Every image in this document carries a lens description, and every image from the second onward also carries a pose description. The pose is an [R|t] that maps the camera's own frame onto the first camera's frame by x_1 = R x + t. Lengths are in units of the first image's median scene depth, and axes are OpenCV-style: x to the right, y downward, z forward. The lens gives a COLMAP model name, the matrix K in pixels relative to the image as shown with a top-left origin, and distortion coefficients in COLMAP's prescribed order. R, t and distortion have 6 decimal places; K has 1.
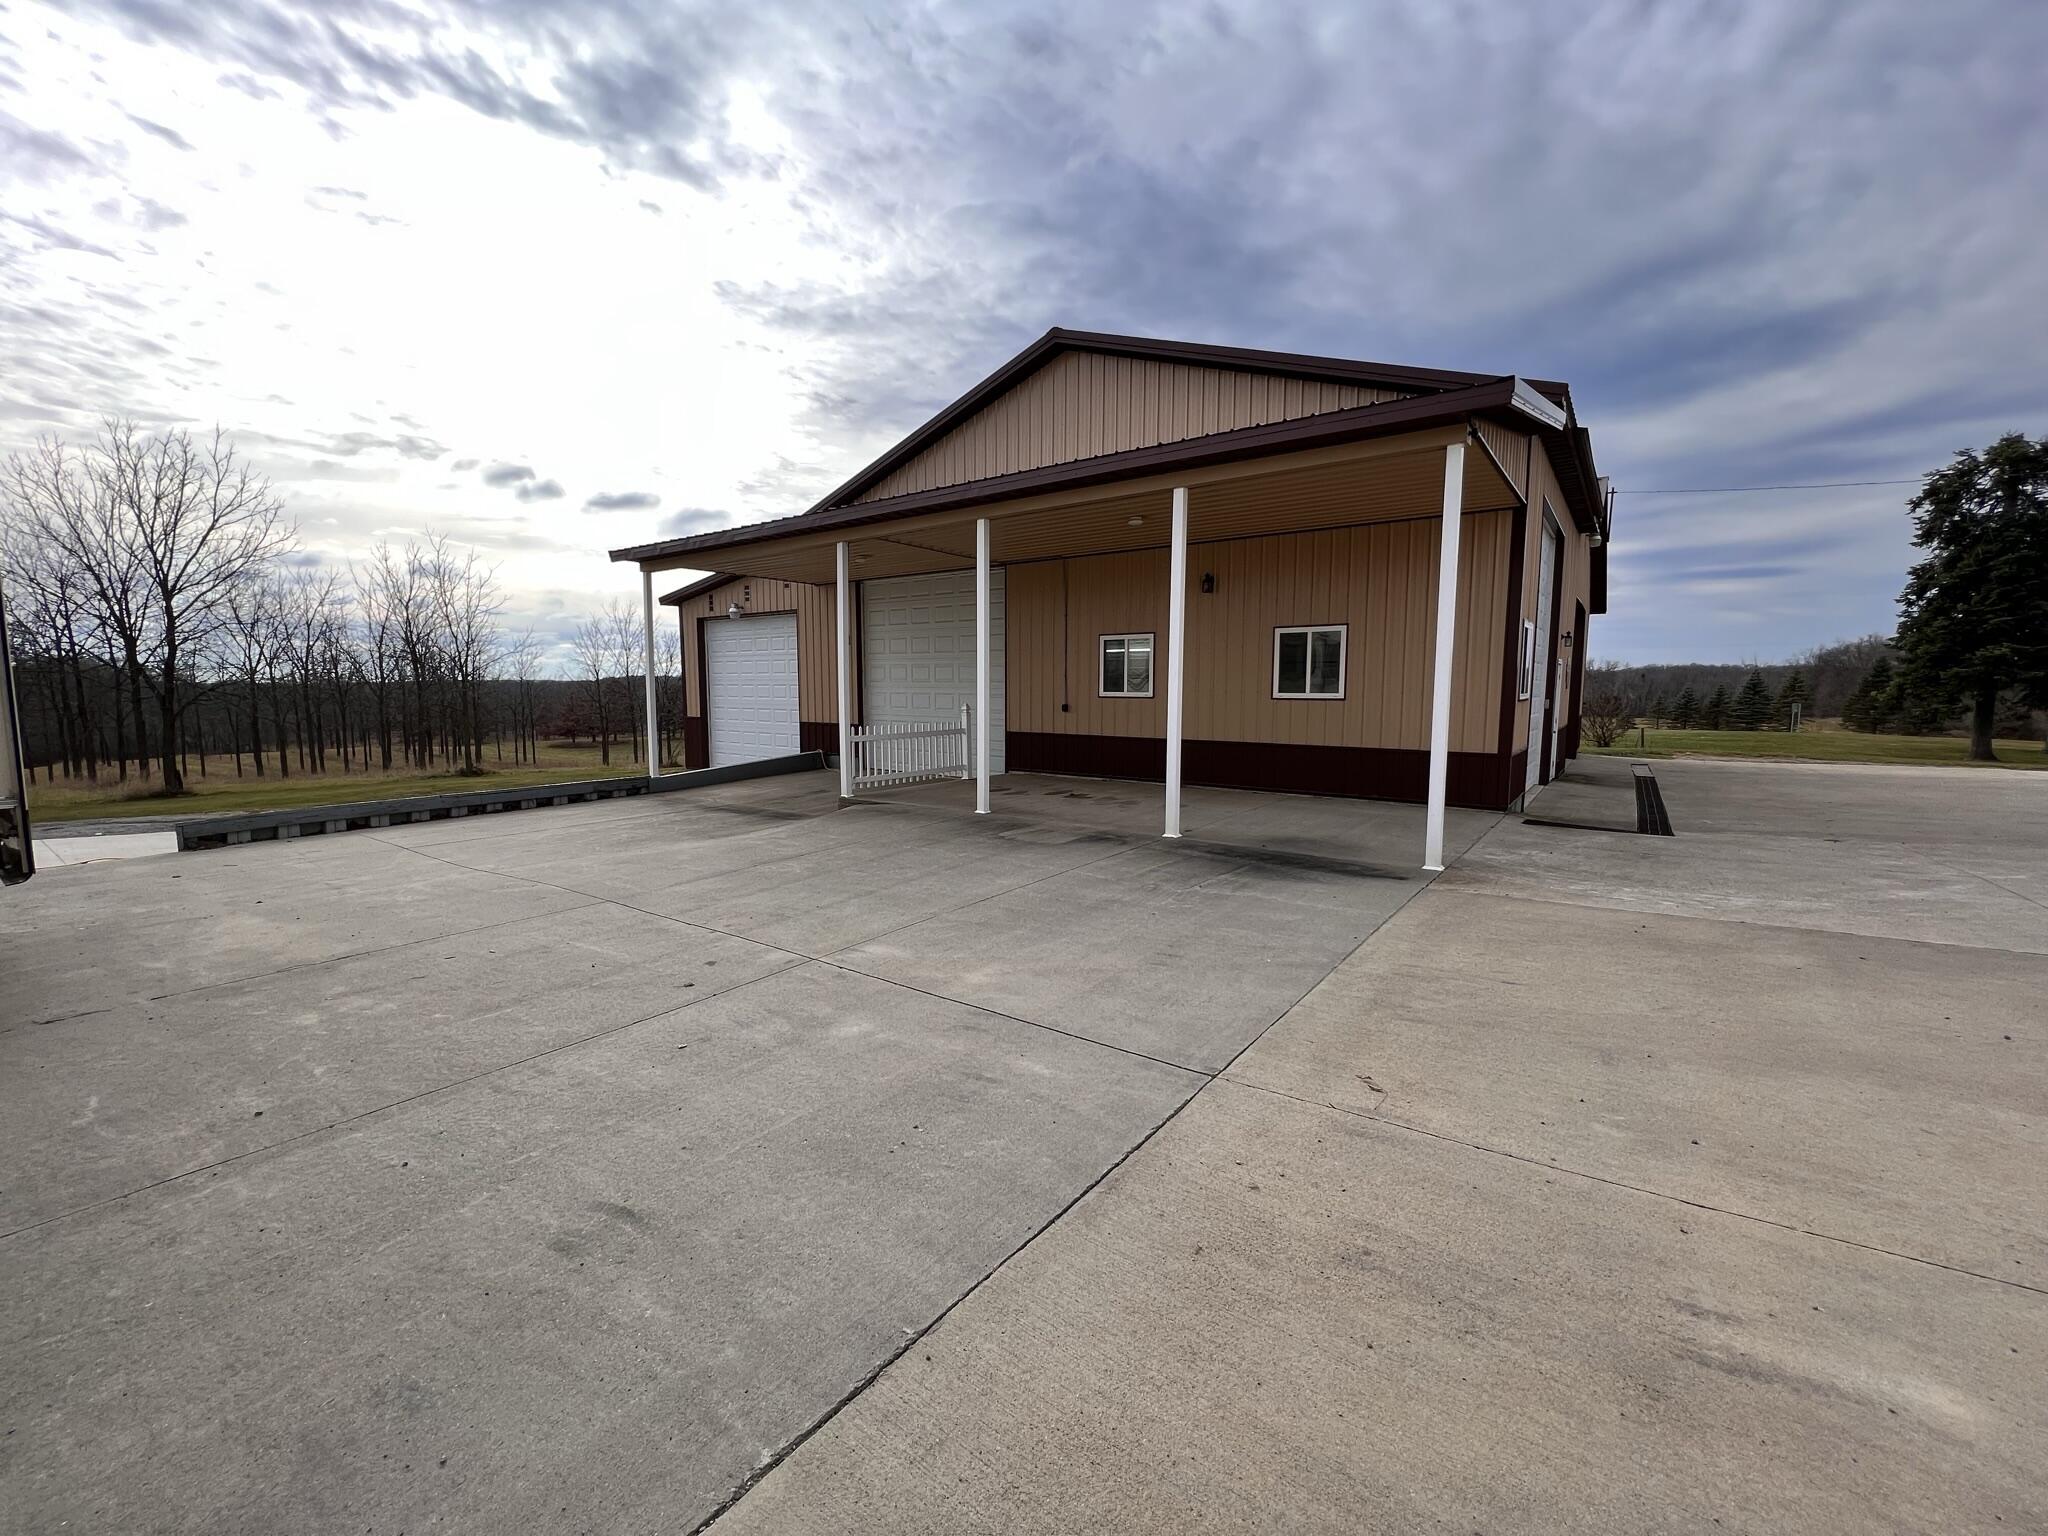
lens RADIAL K [[823.9, 0, 1029.0], [0, 823.9, 756.5], [0, 0, 1]] dist [-0.007390, 0.000223]
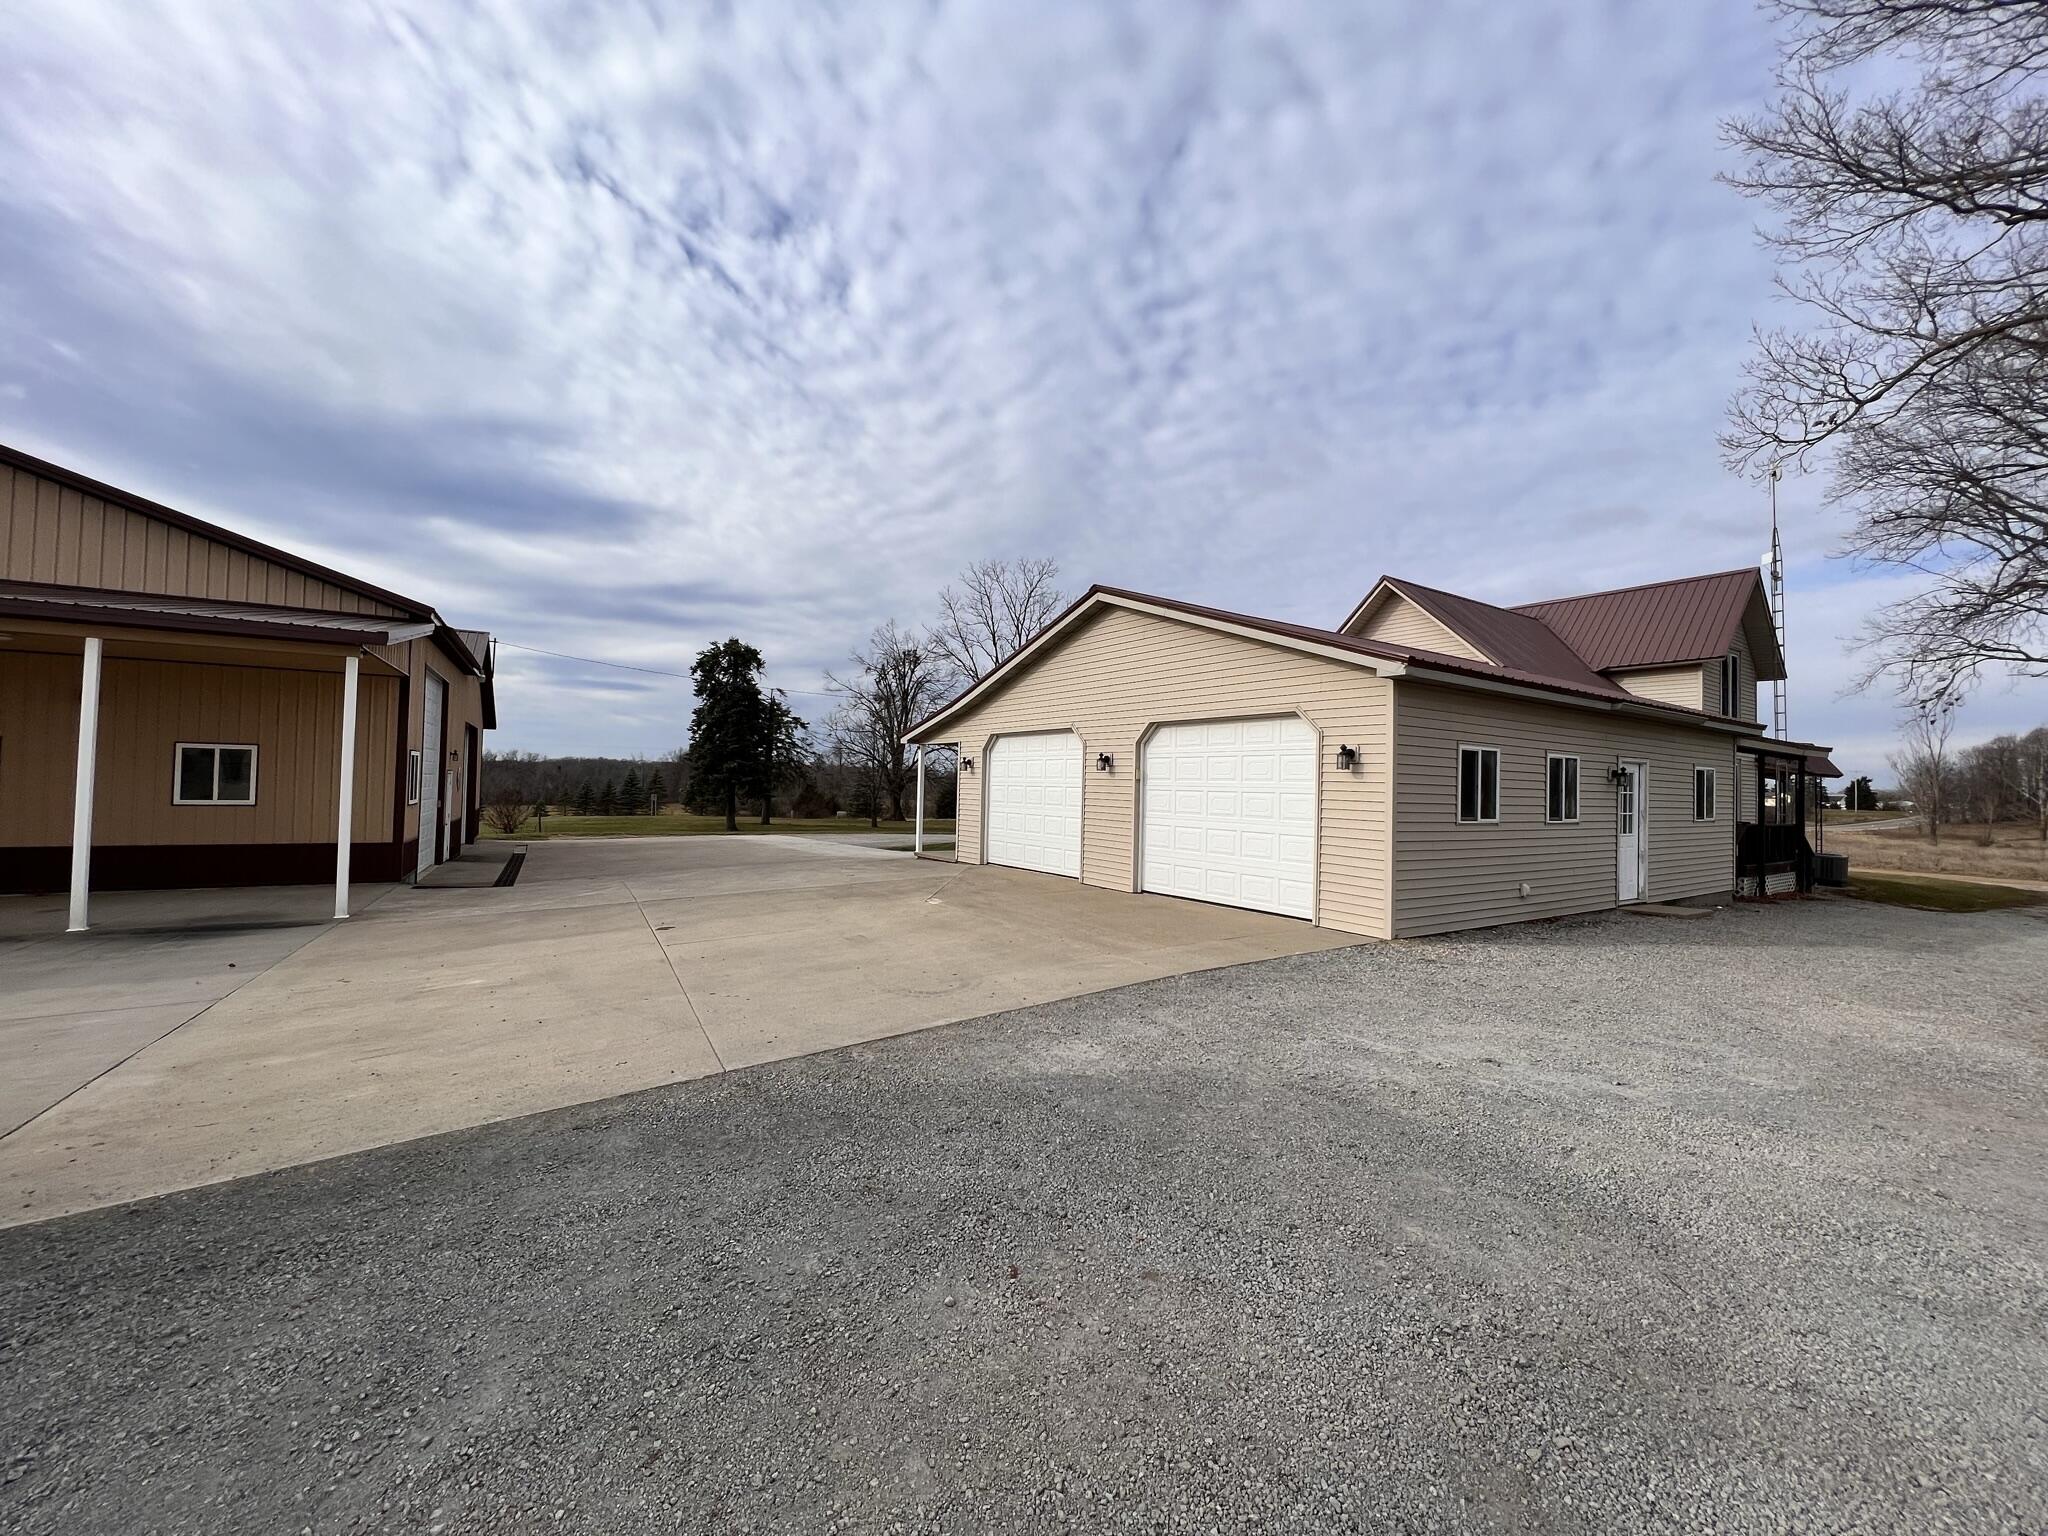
lens RADIAL K [[823.9, 0, 1016.8], [0, 823.9, 777.8], [0, 0, 1]] dist [-0.007390, 0.000223]
pose [[0.415843, 0.012438, 0.909351, -0.141827], [0.060761, 0.997292, -0.041427, 0.004705], [-0.907404, 0.072480, 0.413962, -0.298235]]
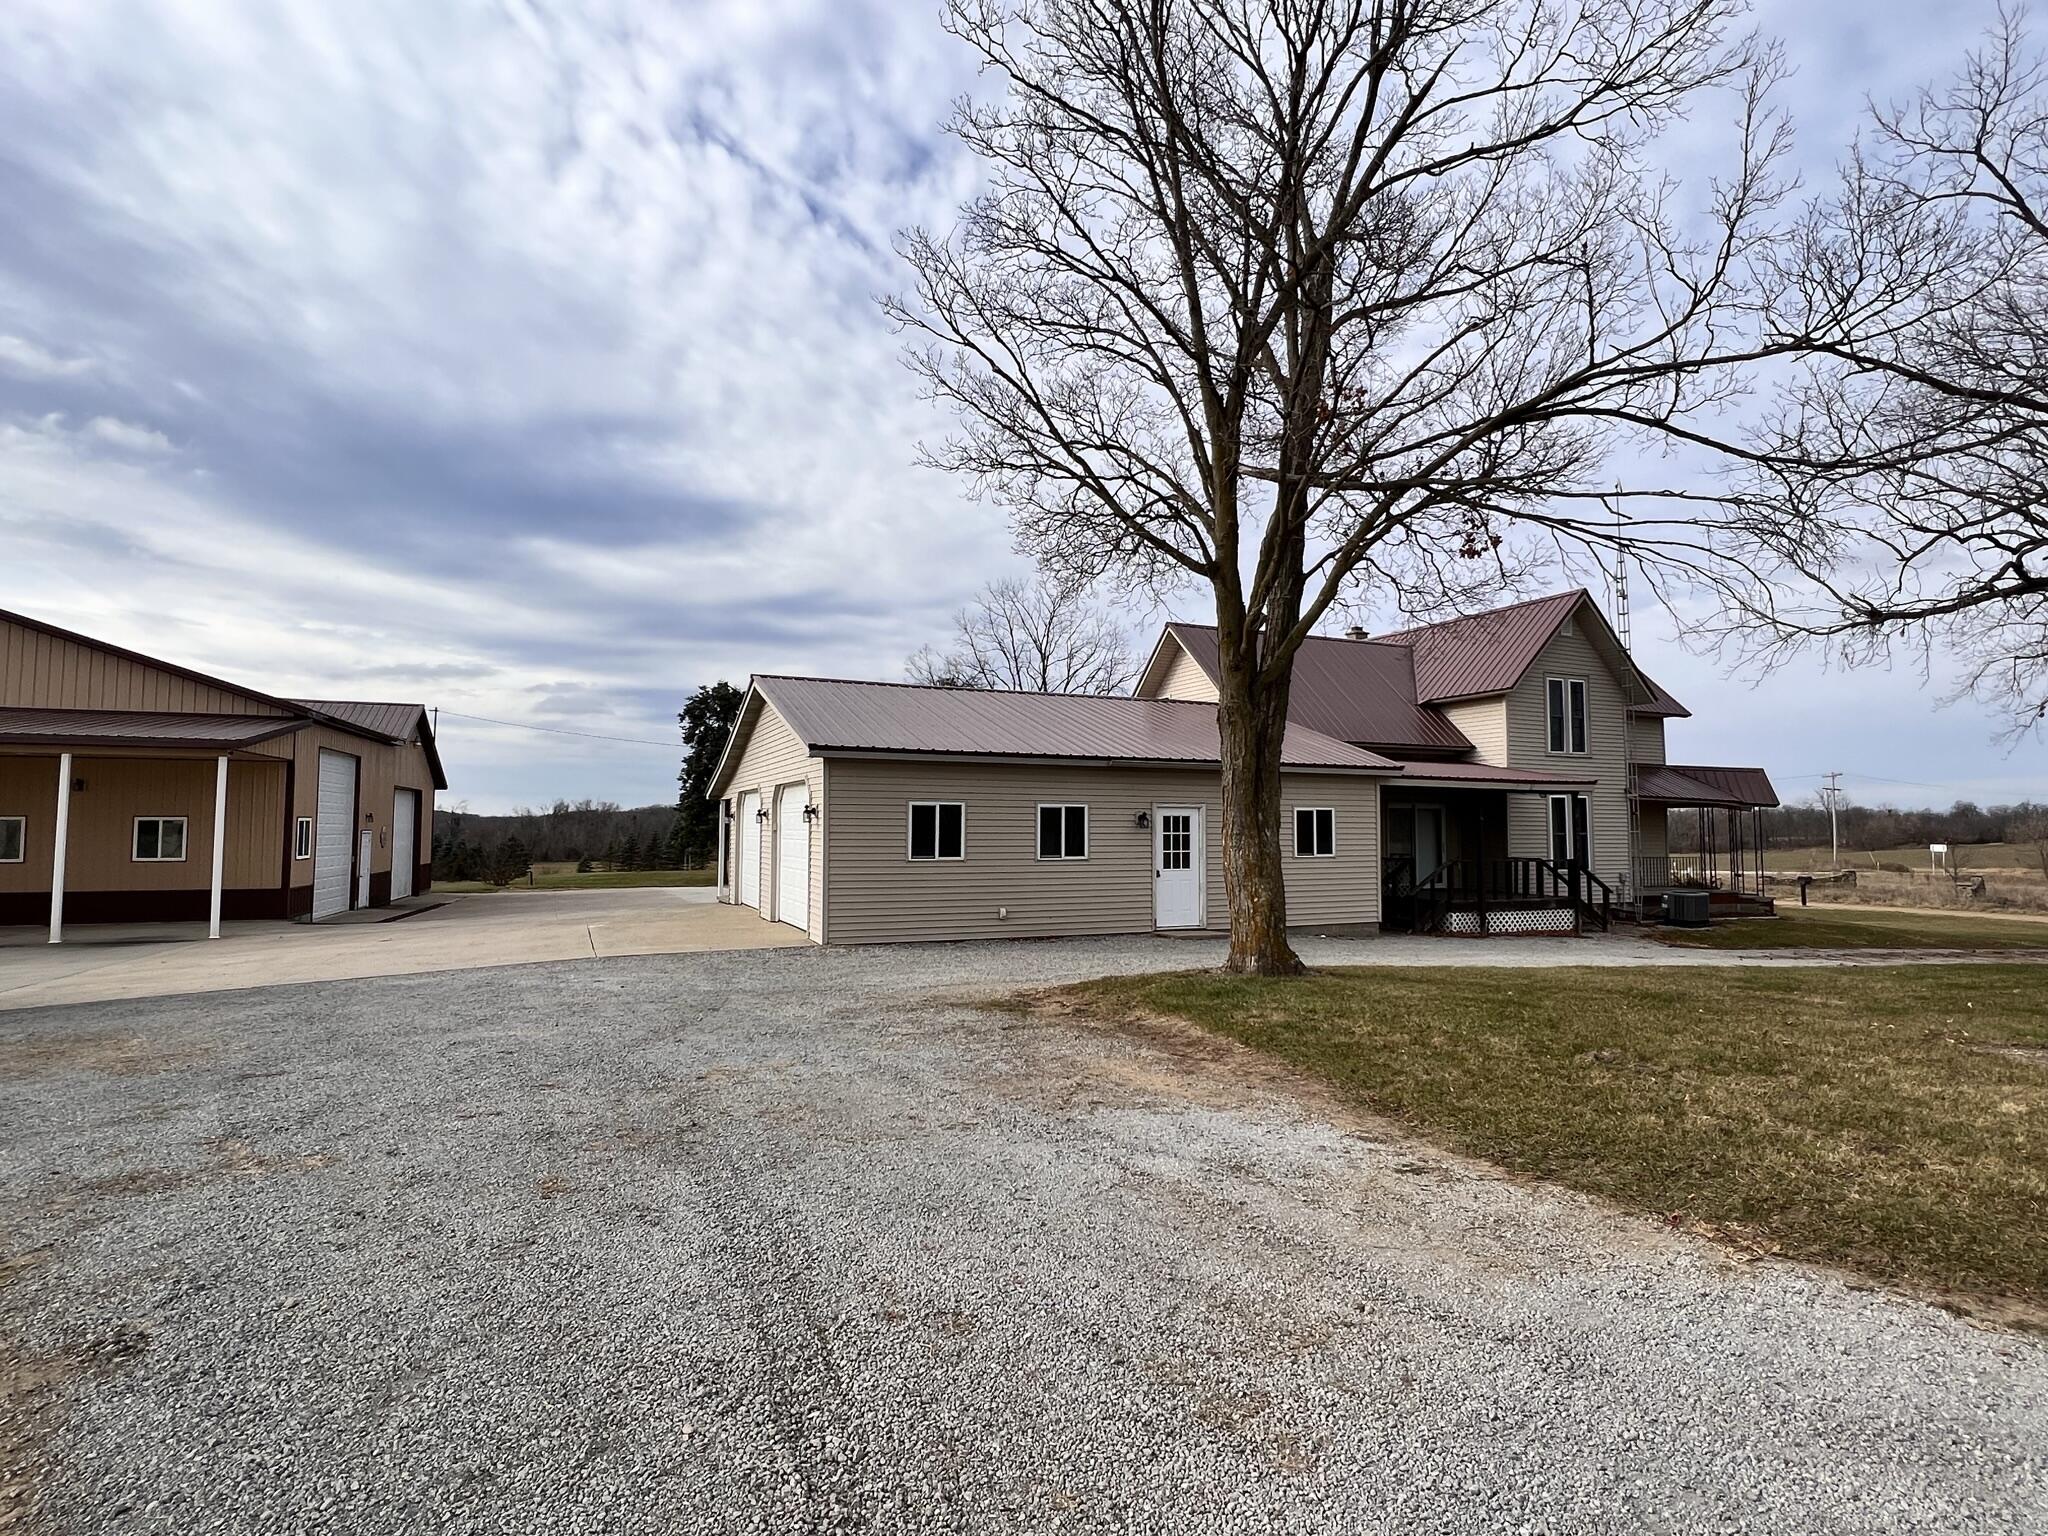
lens RADIAL K [[1060.4, 0, 1038.9], [0, 1060.4, 747.1], [0, 0, 1]] dist [-0.005957, -0.002111]
pose [[0.569246, 0.057957, 0.820122, -0.218349], [0.073099, 0.989994, -0.120699, 0.047584], [-0.818911, 0.128658, 0.559314, -0.902416]]
